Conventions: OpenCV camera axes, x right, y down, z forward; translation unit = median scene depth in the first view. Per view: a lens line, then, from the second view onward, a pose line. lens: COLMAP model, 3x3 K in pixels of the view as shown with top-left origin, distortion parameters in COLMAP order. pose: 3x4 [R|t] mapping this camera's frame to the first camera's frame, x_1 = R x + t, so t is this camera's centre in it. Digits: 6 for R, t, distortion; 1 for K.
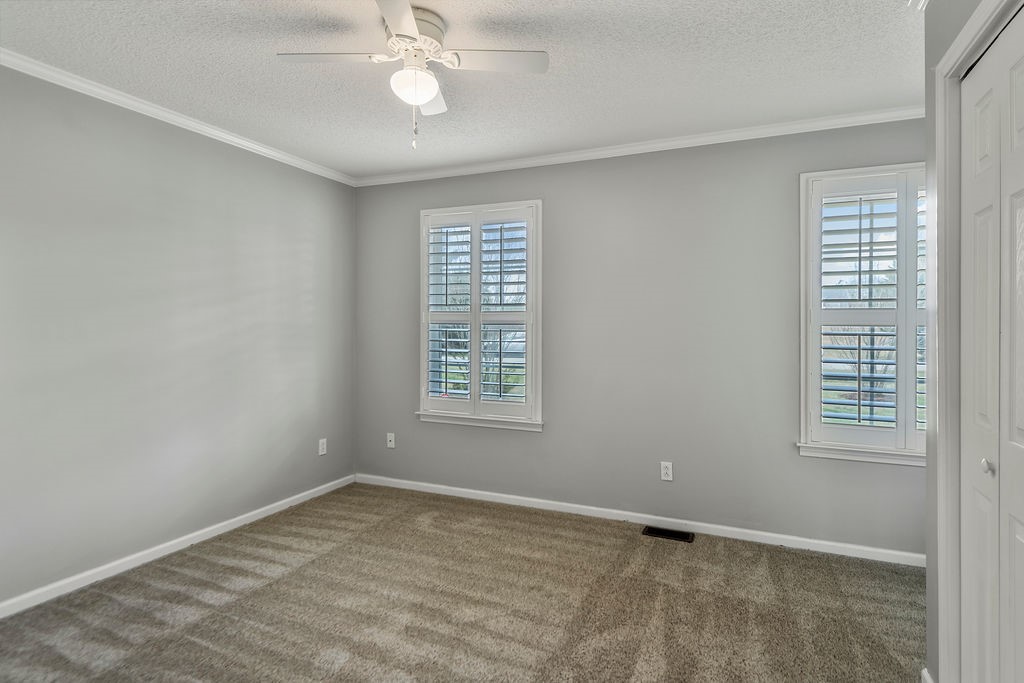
lens RADIAL K [[556.8, 0, 507.2], [0, 556.8, 336.1], [0, 0, 1]] dist [0.022919, -0.011980]
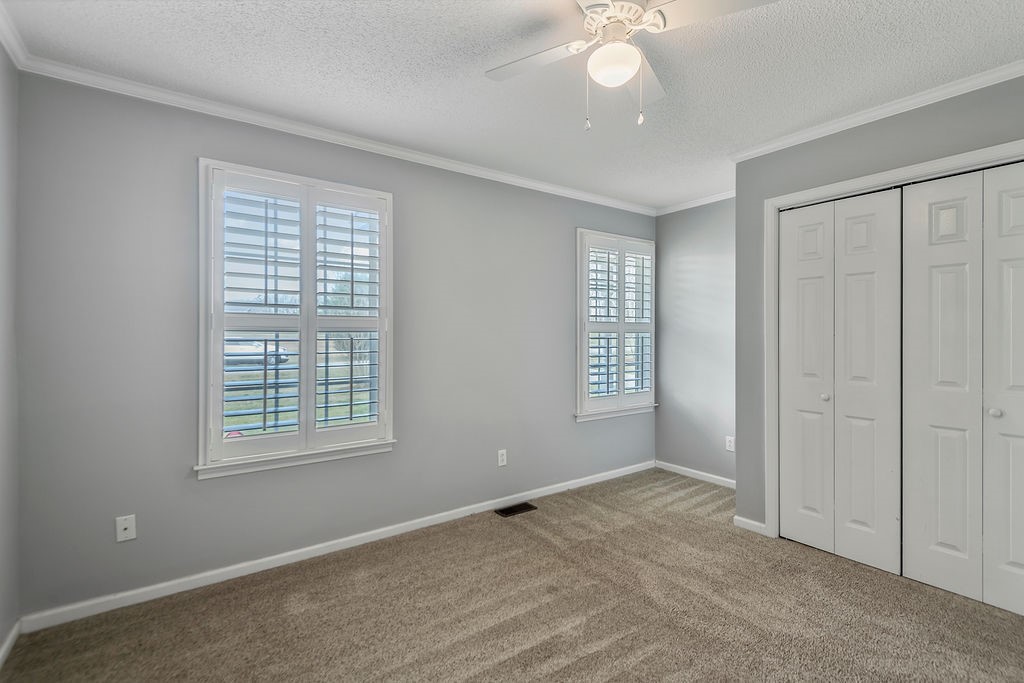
lens RADIAL K [[484.4, 0, 516.2], [0, 484.4, 339.2], [0, 0, 1]] dist [0.005500, -0.002874]
pose [[0.478700, -0.013873, 0.877869, -0.606623], [0.018571, 0.999811, 0.005673, -0.010630], [-0.877782, 0.013587, 0.478867, 0.509643]]
